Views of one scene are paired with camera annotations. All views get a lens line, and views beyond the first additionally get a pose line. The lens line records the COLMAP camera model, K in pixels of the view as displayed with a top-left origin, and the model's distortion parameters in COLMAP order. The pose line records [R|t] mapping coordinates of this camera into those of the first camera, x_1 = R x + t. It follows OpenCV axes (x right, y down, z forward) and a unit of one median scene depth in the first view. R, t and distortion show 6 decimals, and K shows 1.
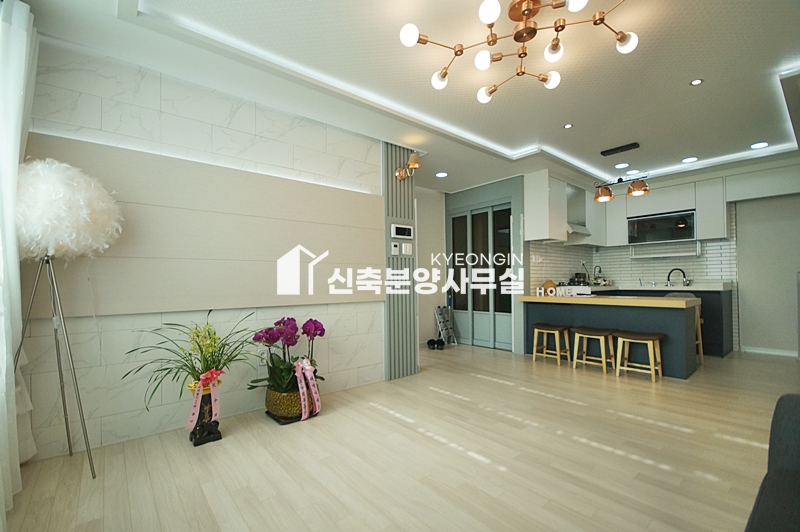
lens RADIAL K [[348.3, 0, 397.8], [0, 348.3, 277.2], [0, 0, 1]] dist [-0.024785, -0.000491]
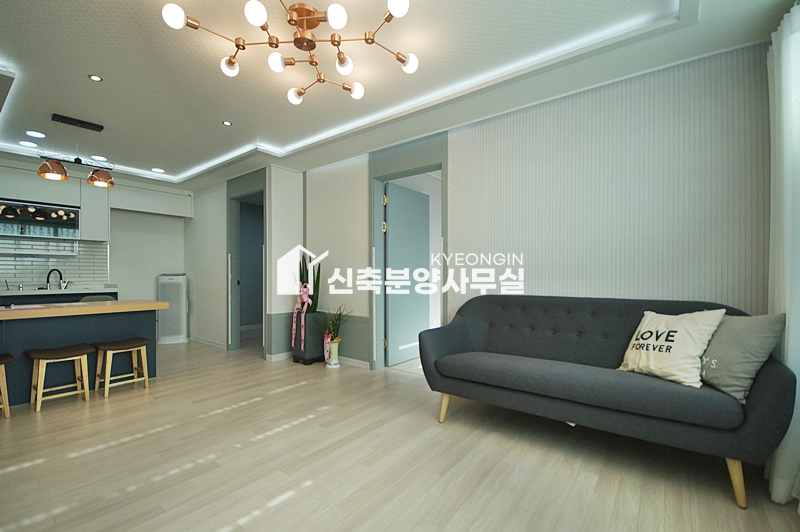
lens RADIAL K [[348.3, 0, 397.8], [0, 348.3, 277.2], [0, 0, 1]] dist [-0.024785, -0.000491]
pose [[-0.245958, 0.002161, 0.969278, -0.453094], [-0.005608, 0.999978, -0.003652, -0.010498], [-0.969264, -0.006334, -0.245940, 0.654442]]
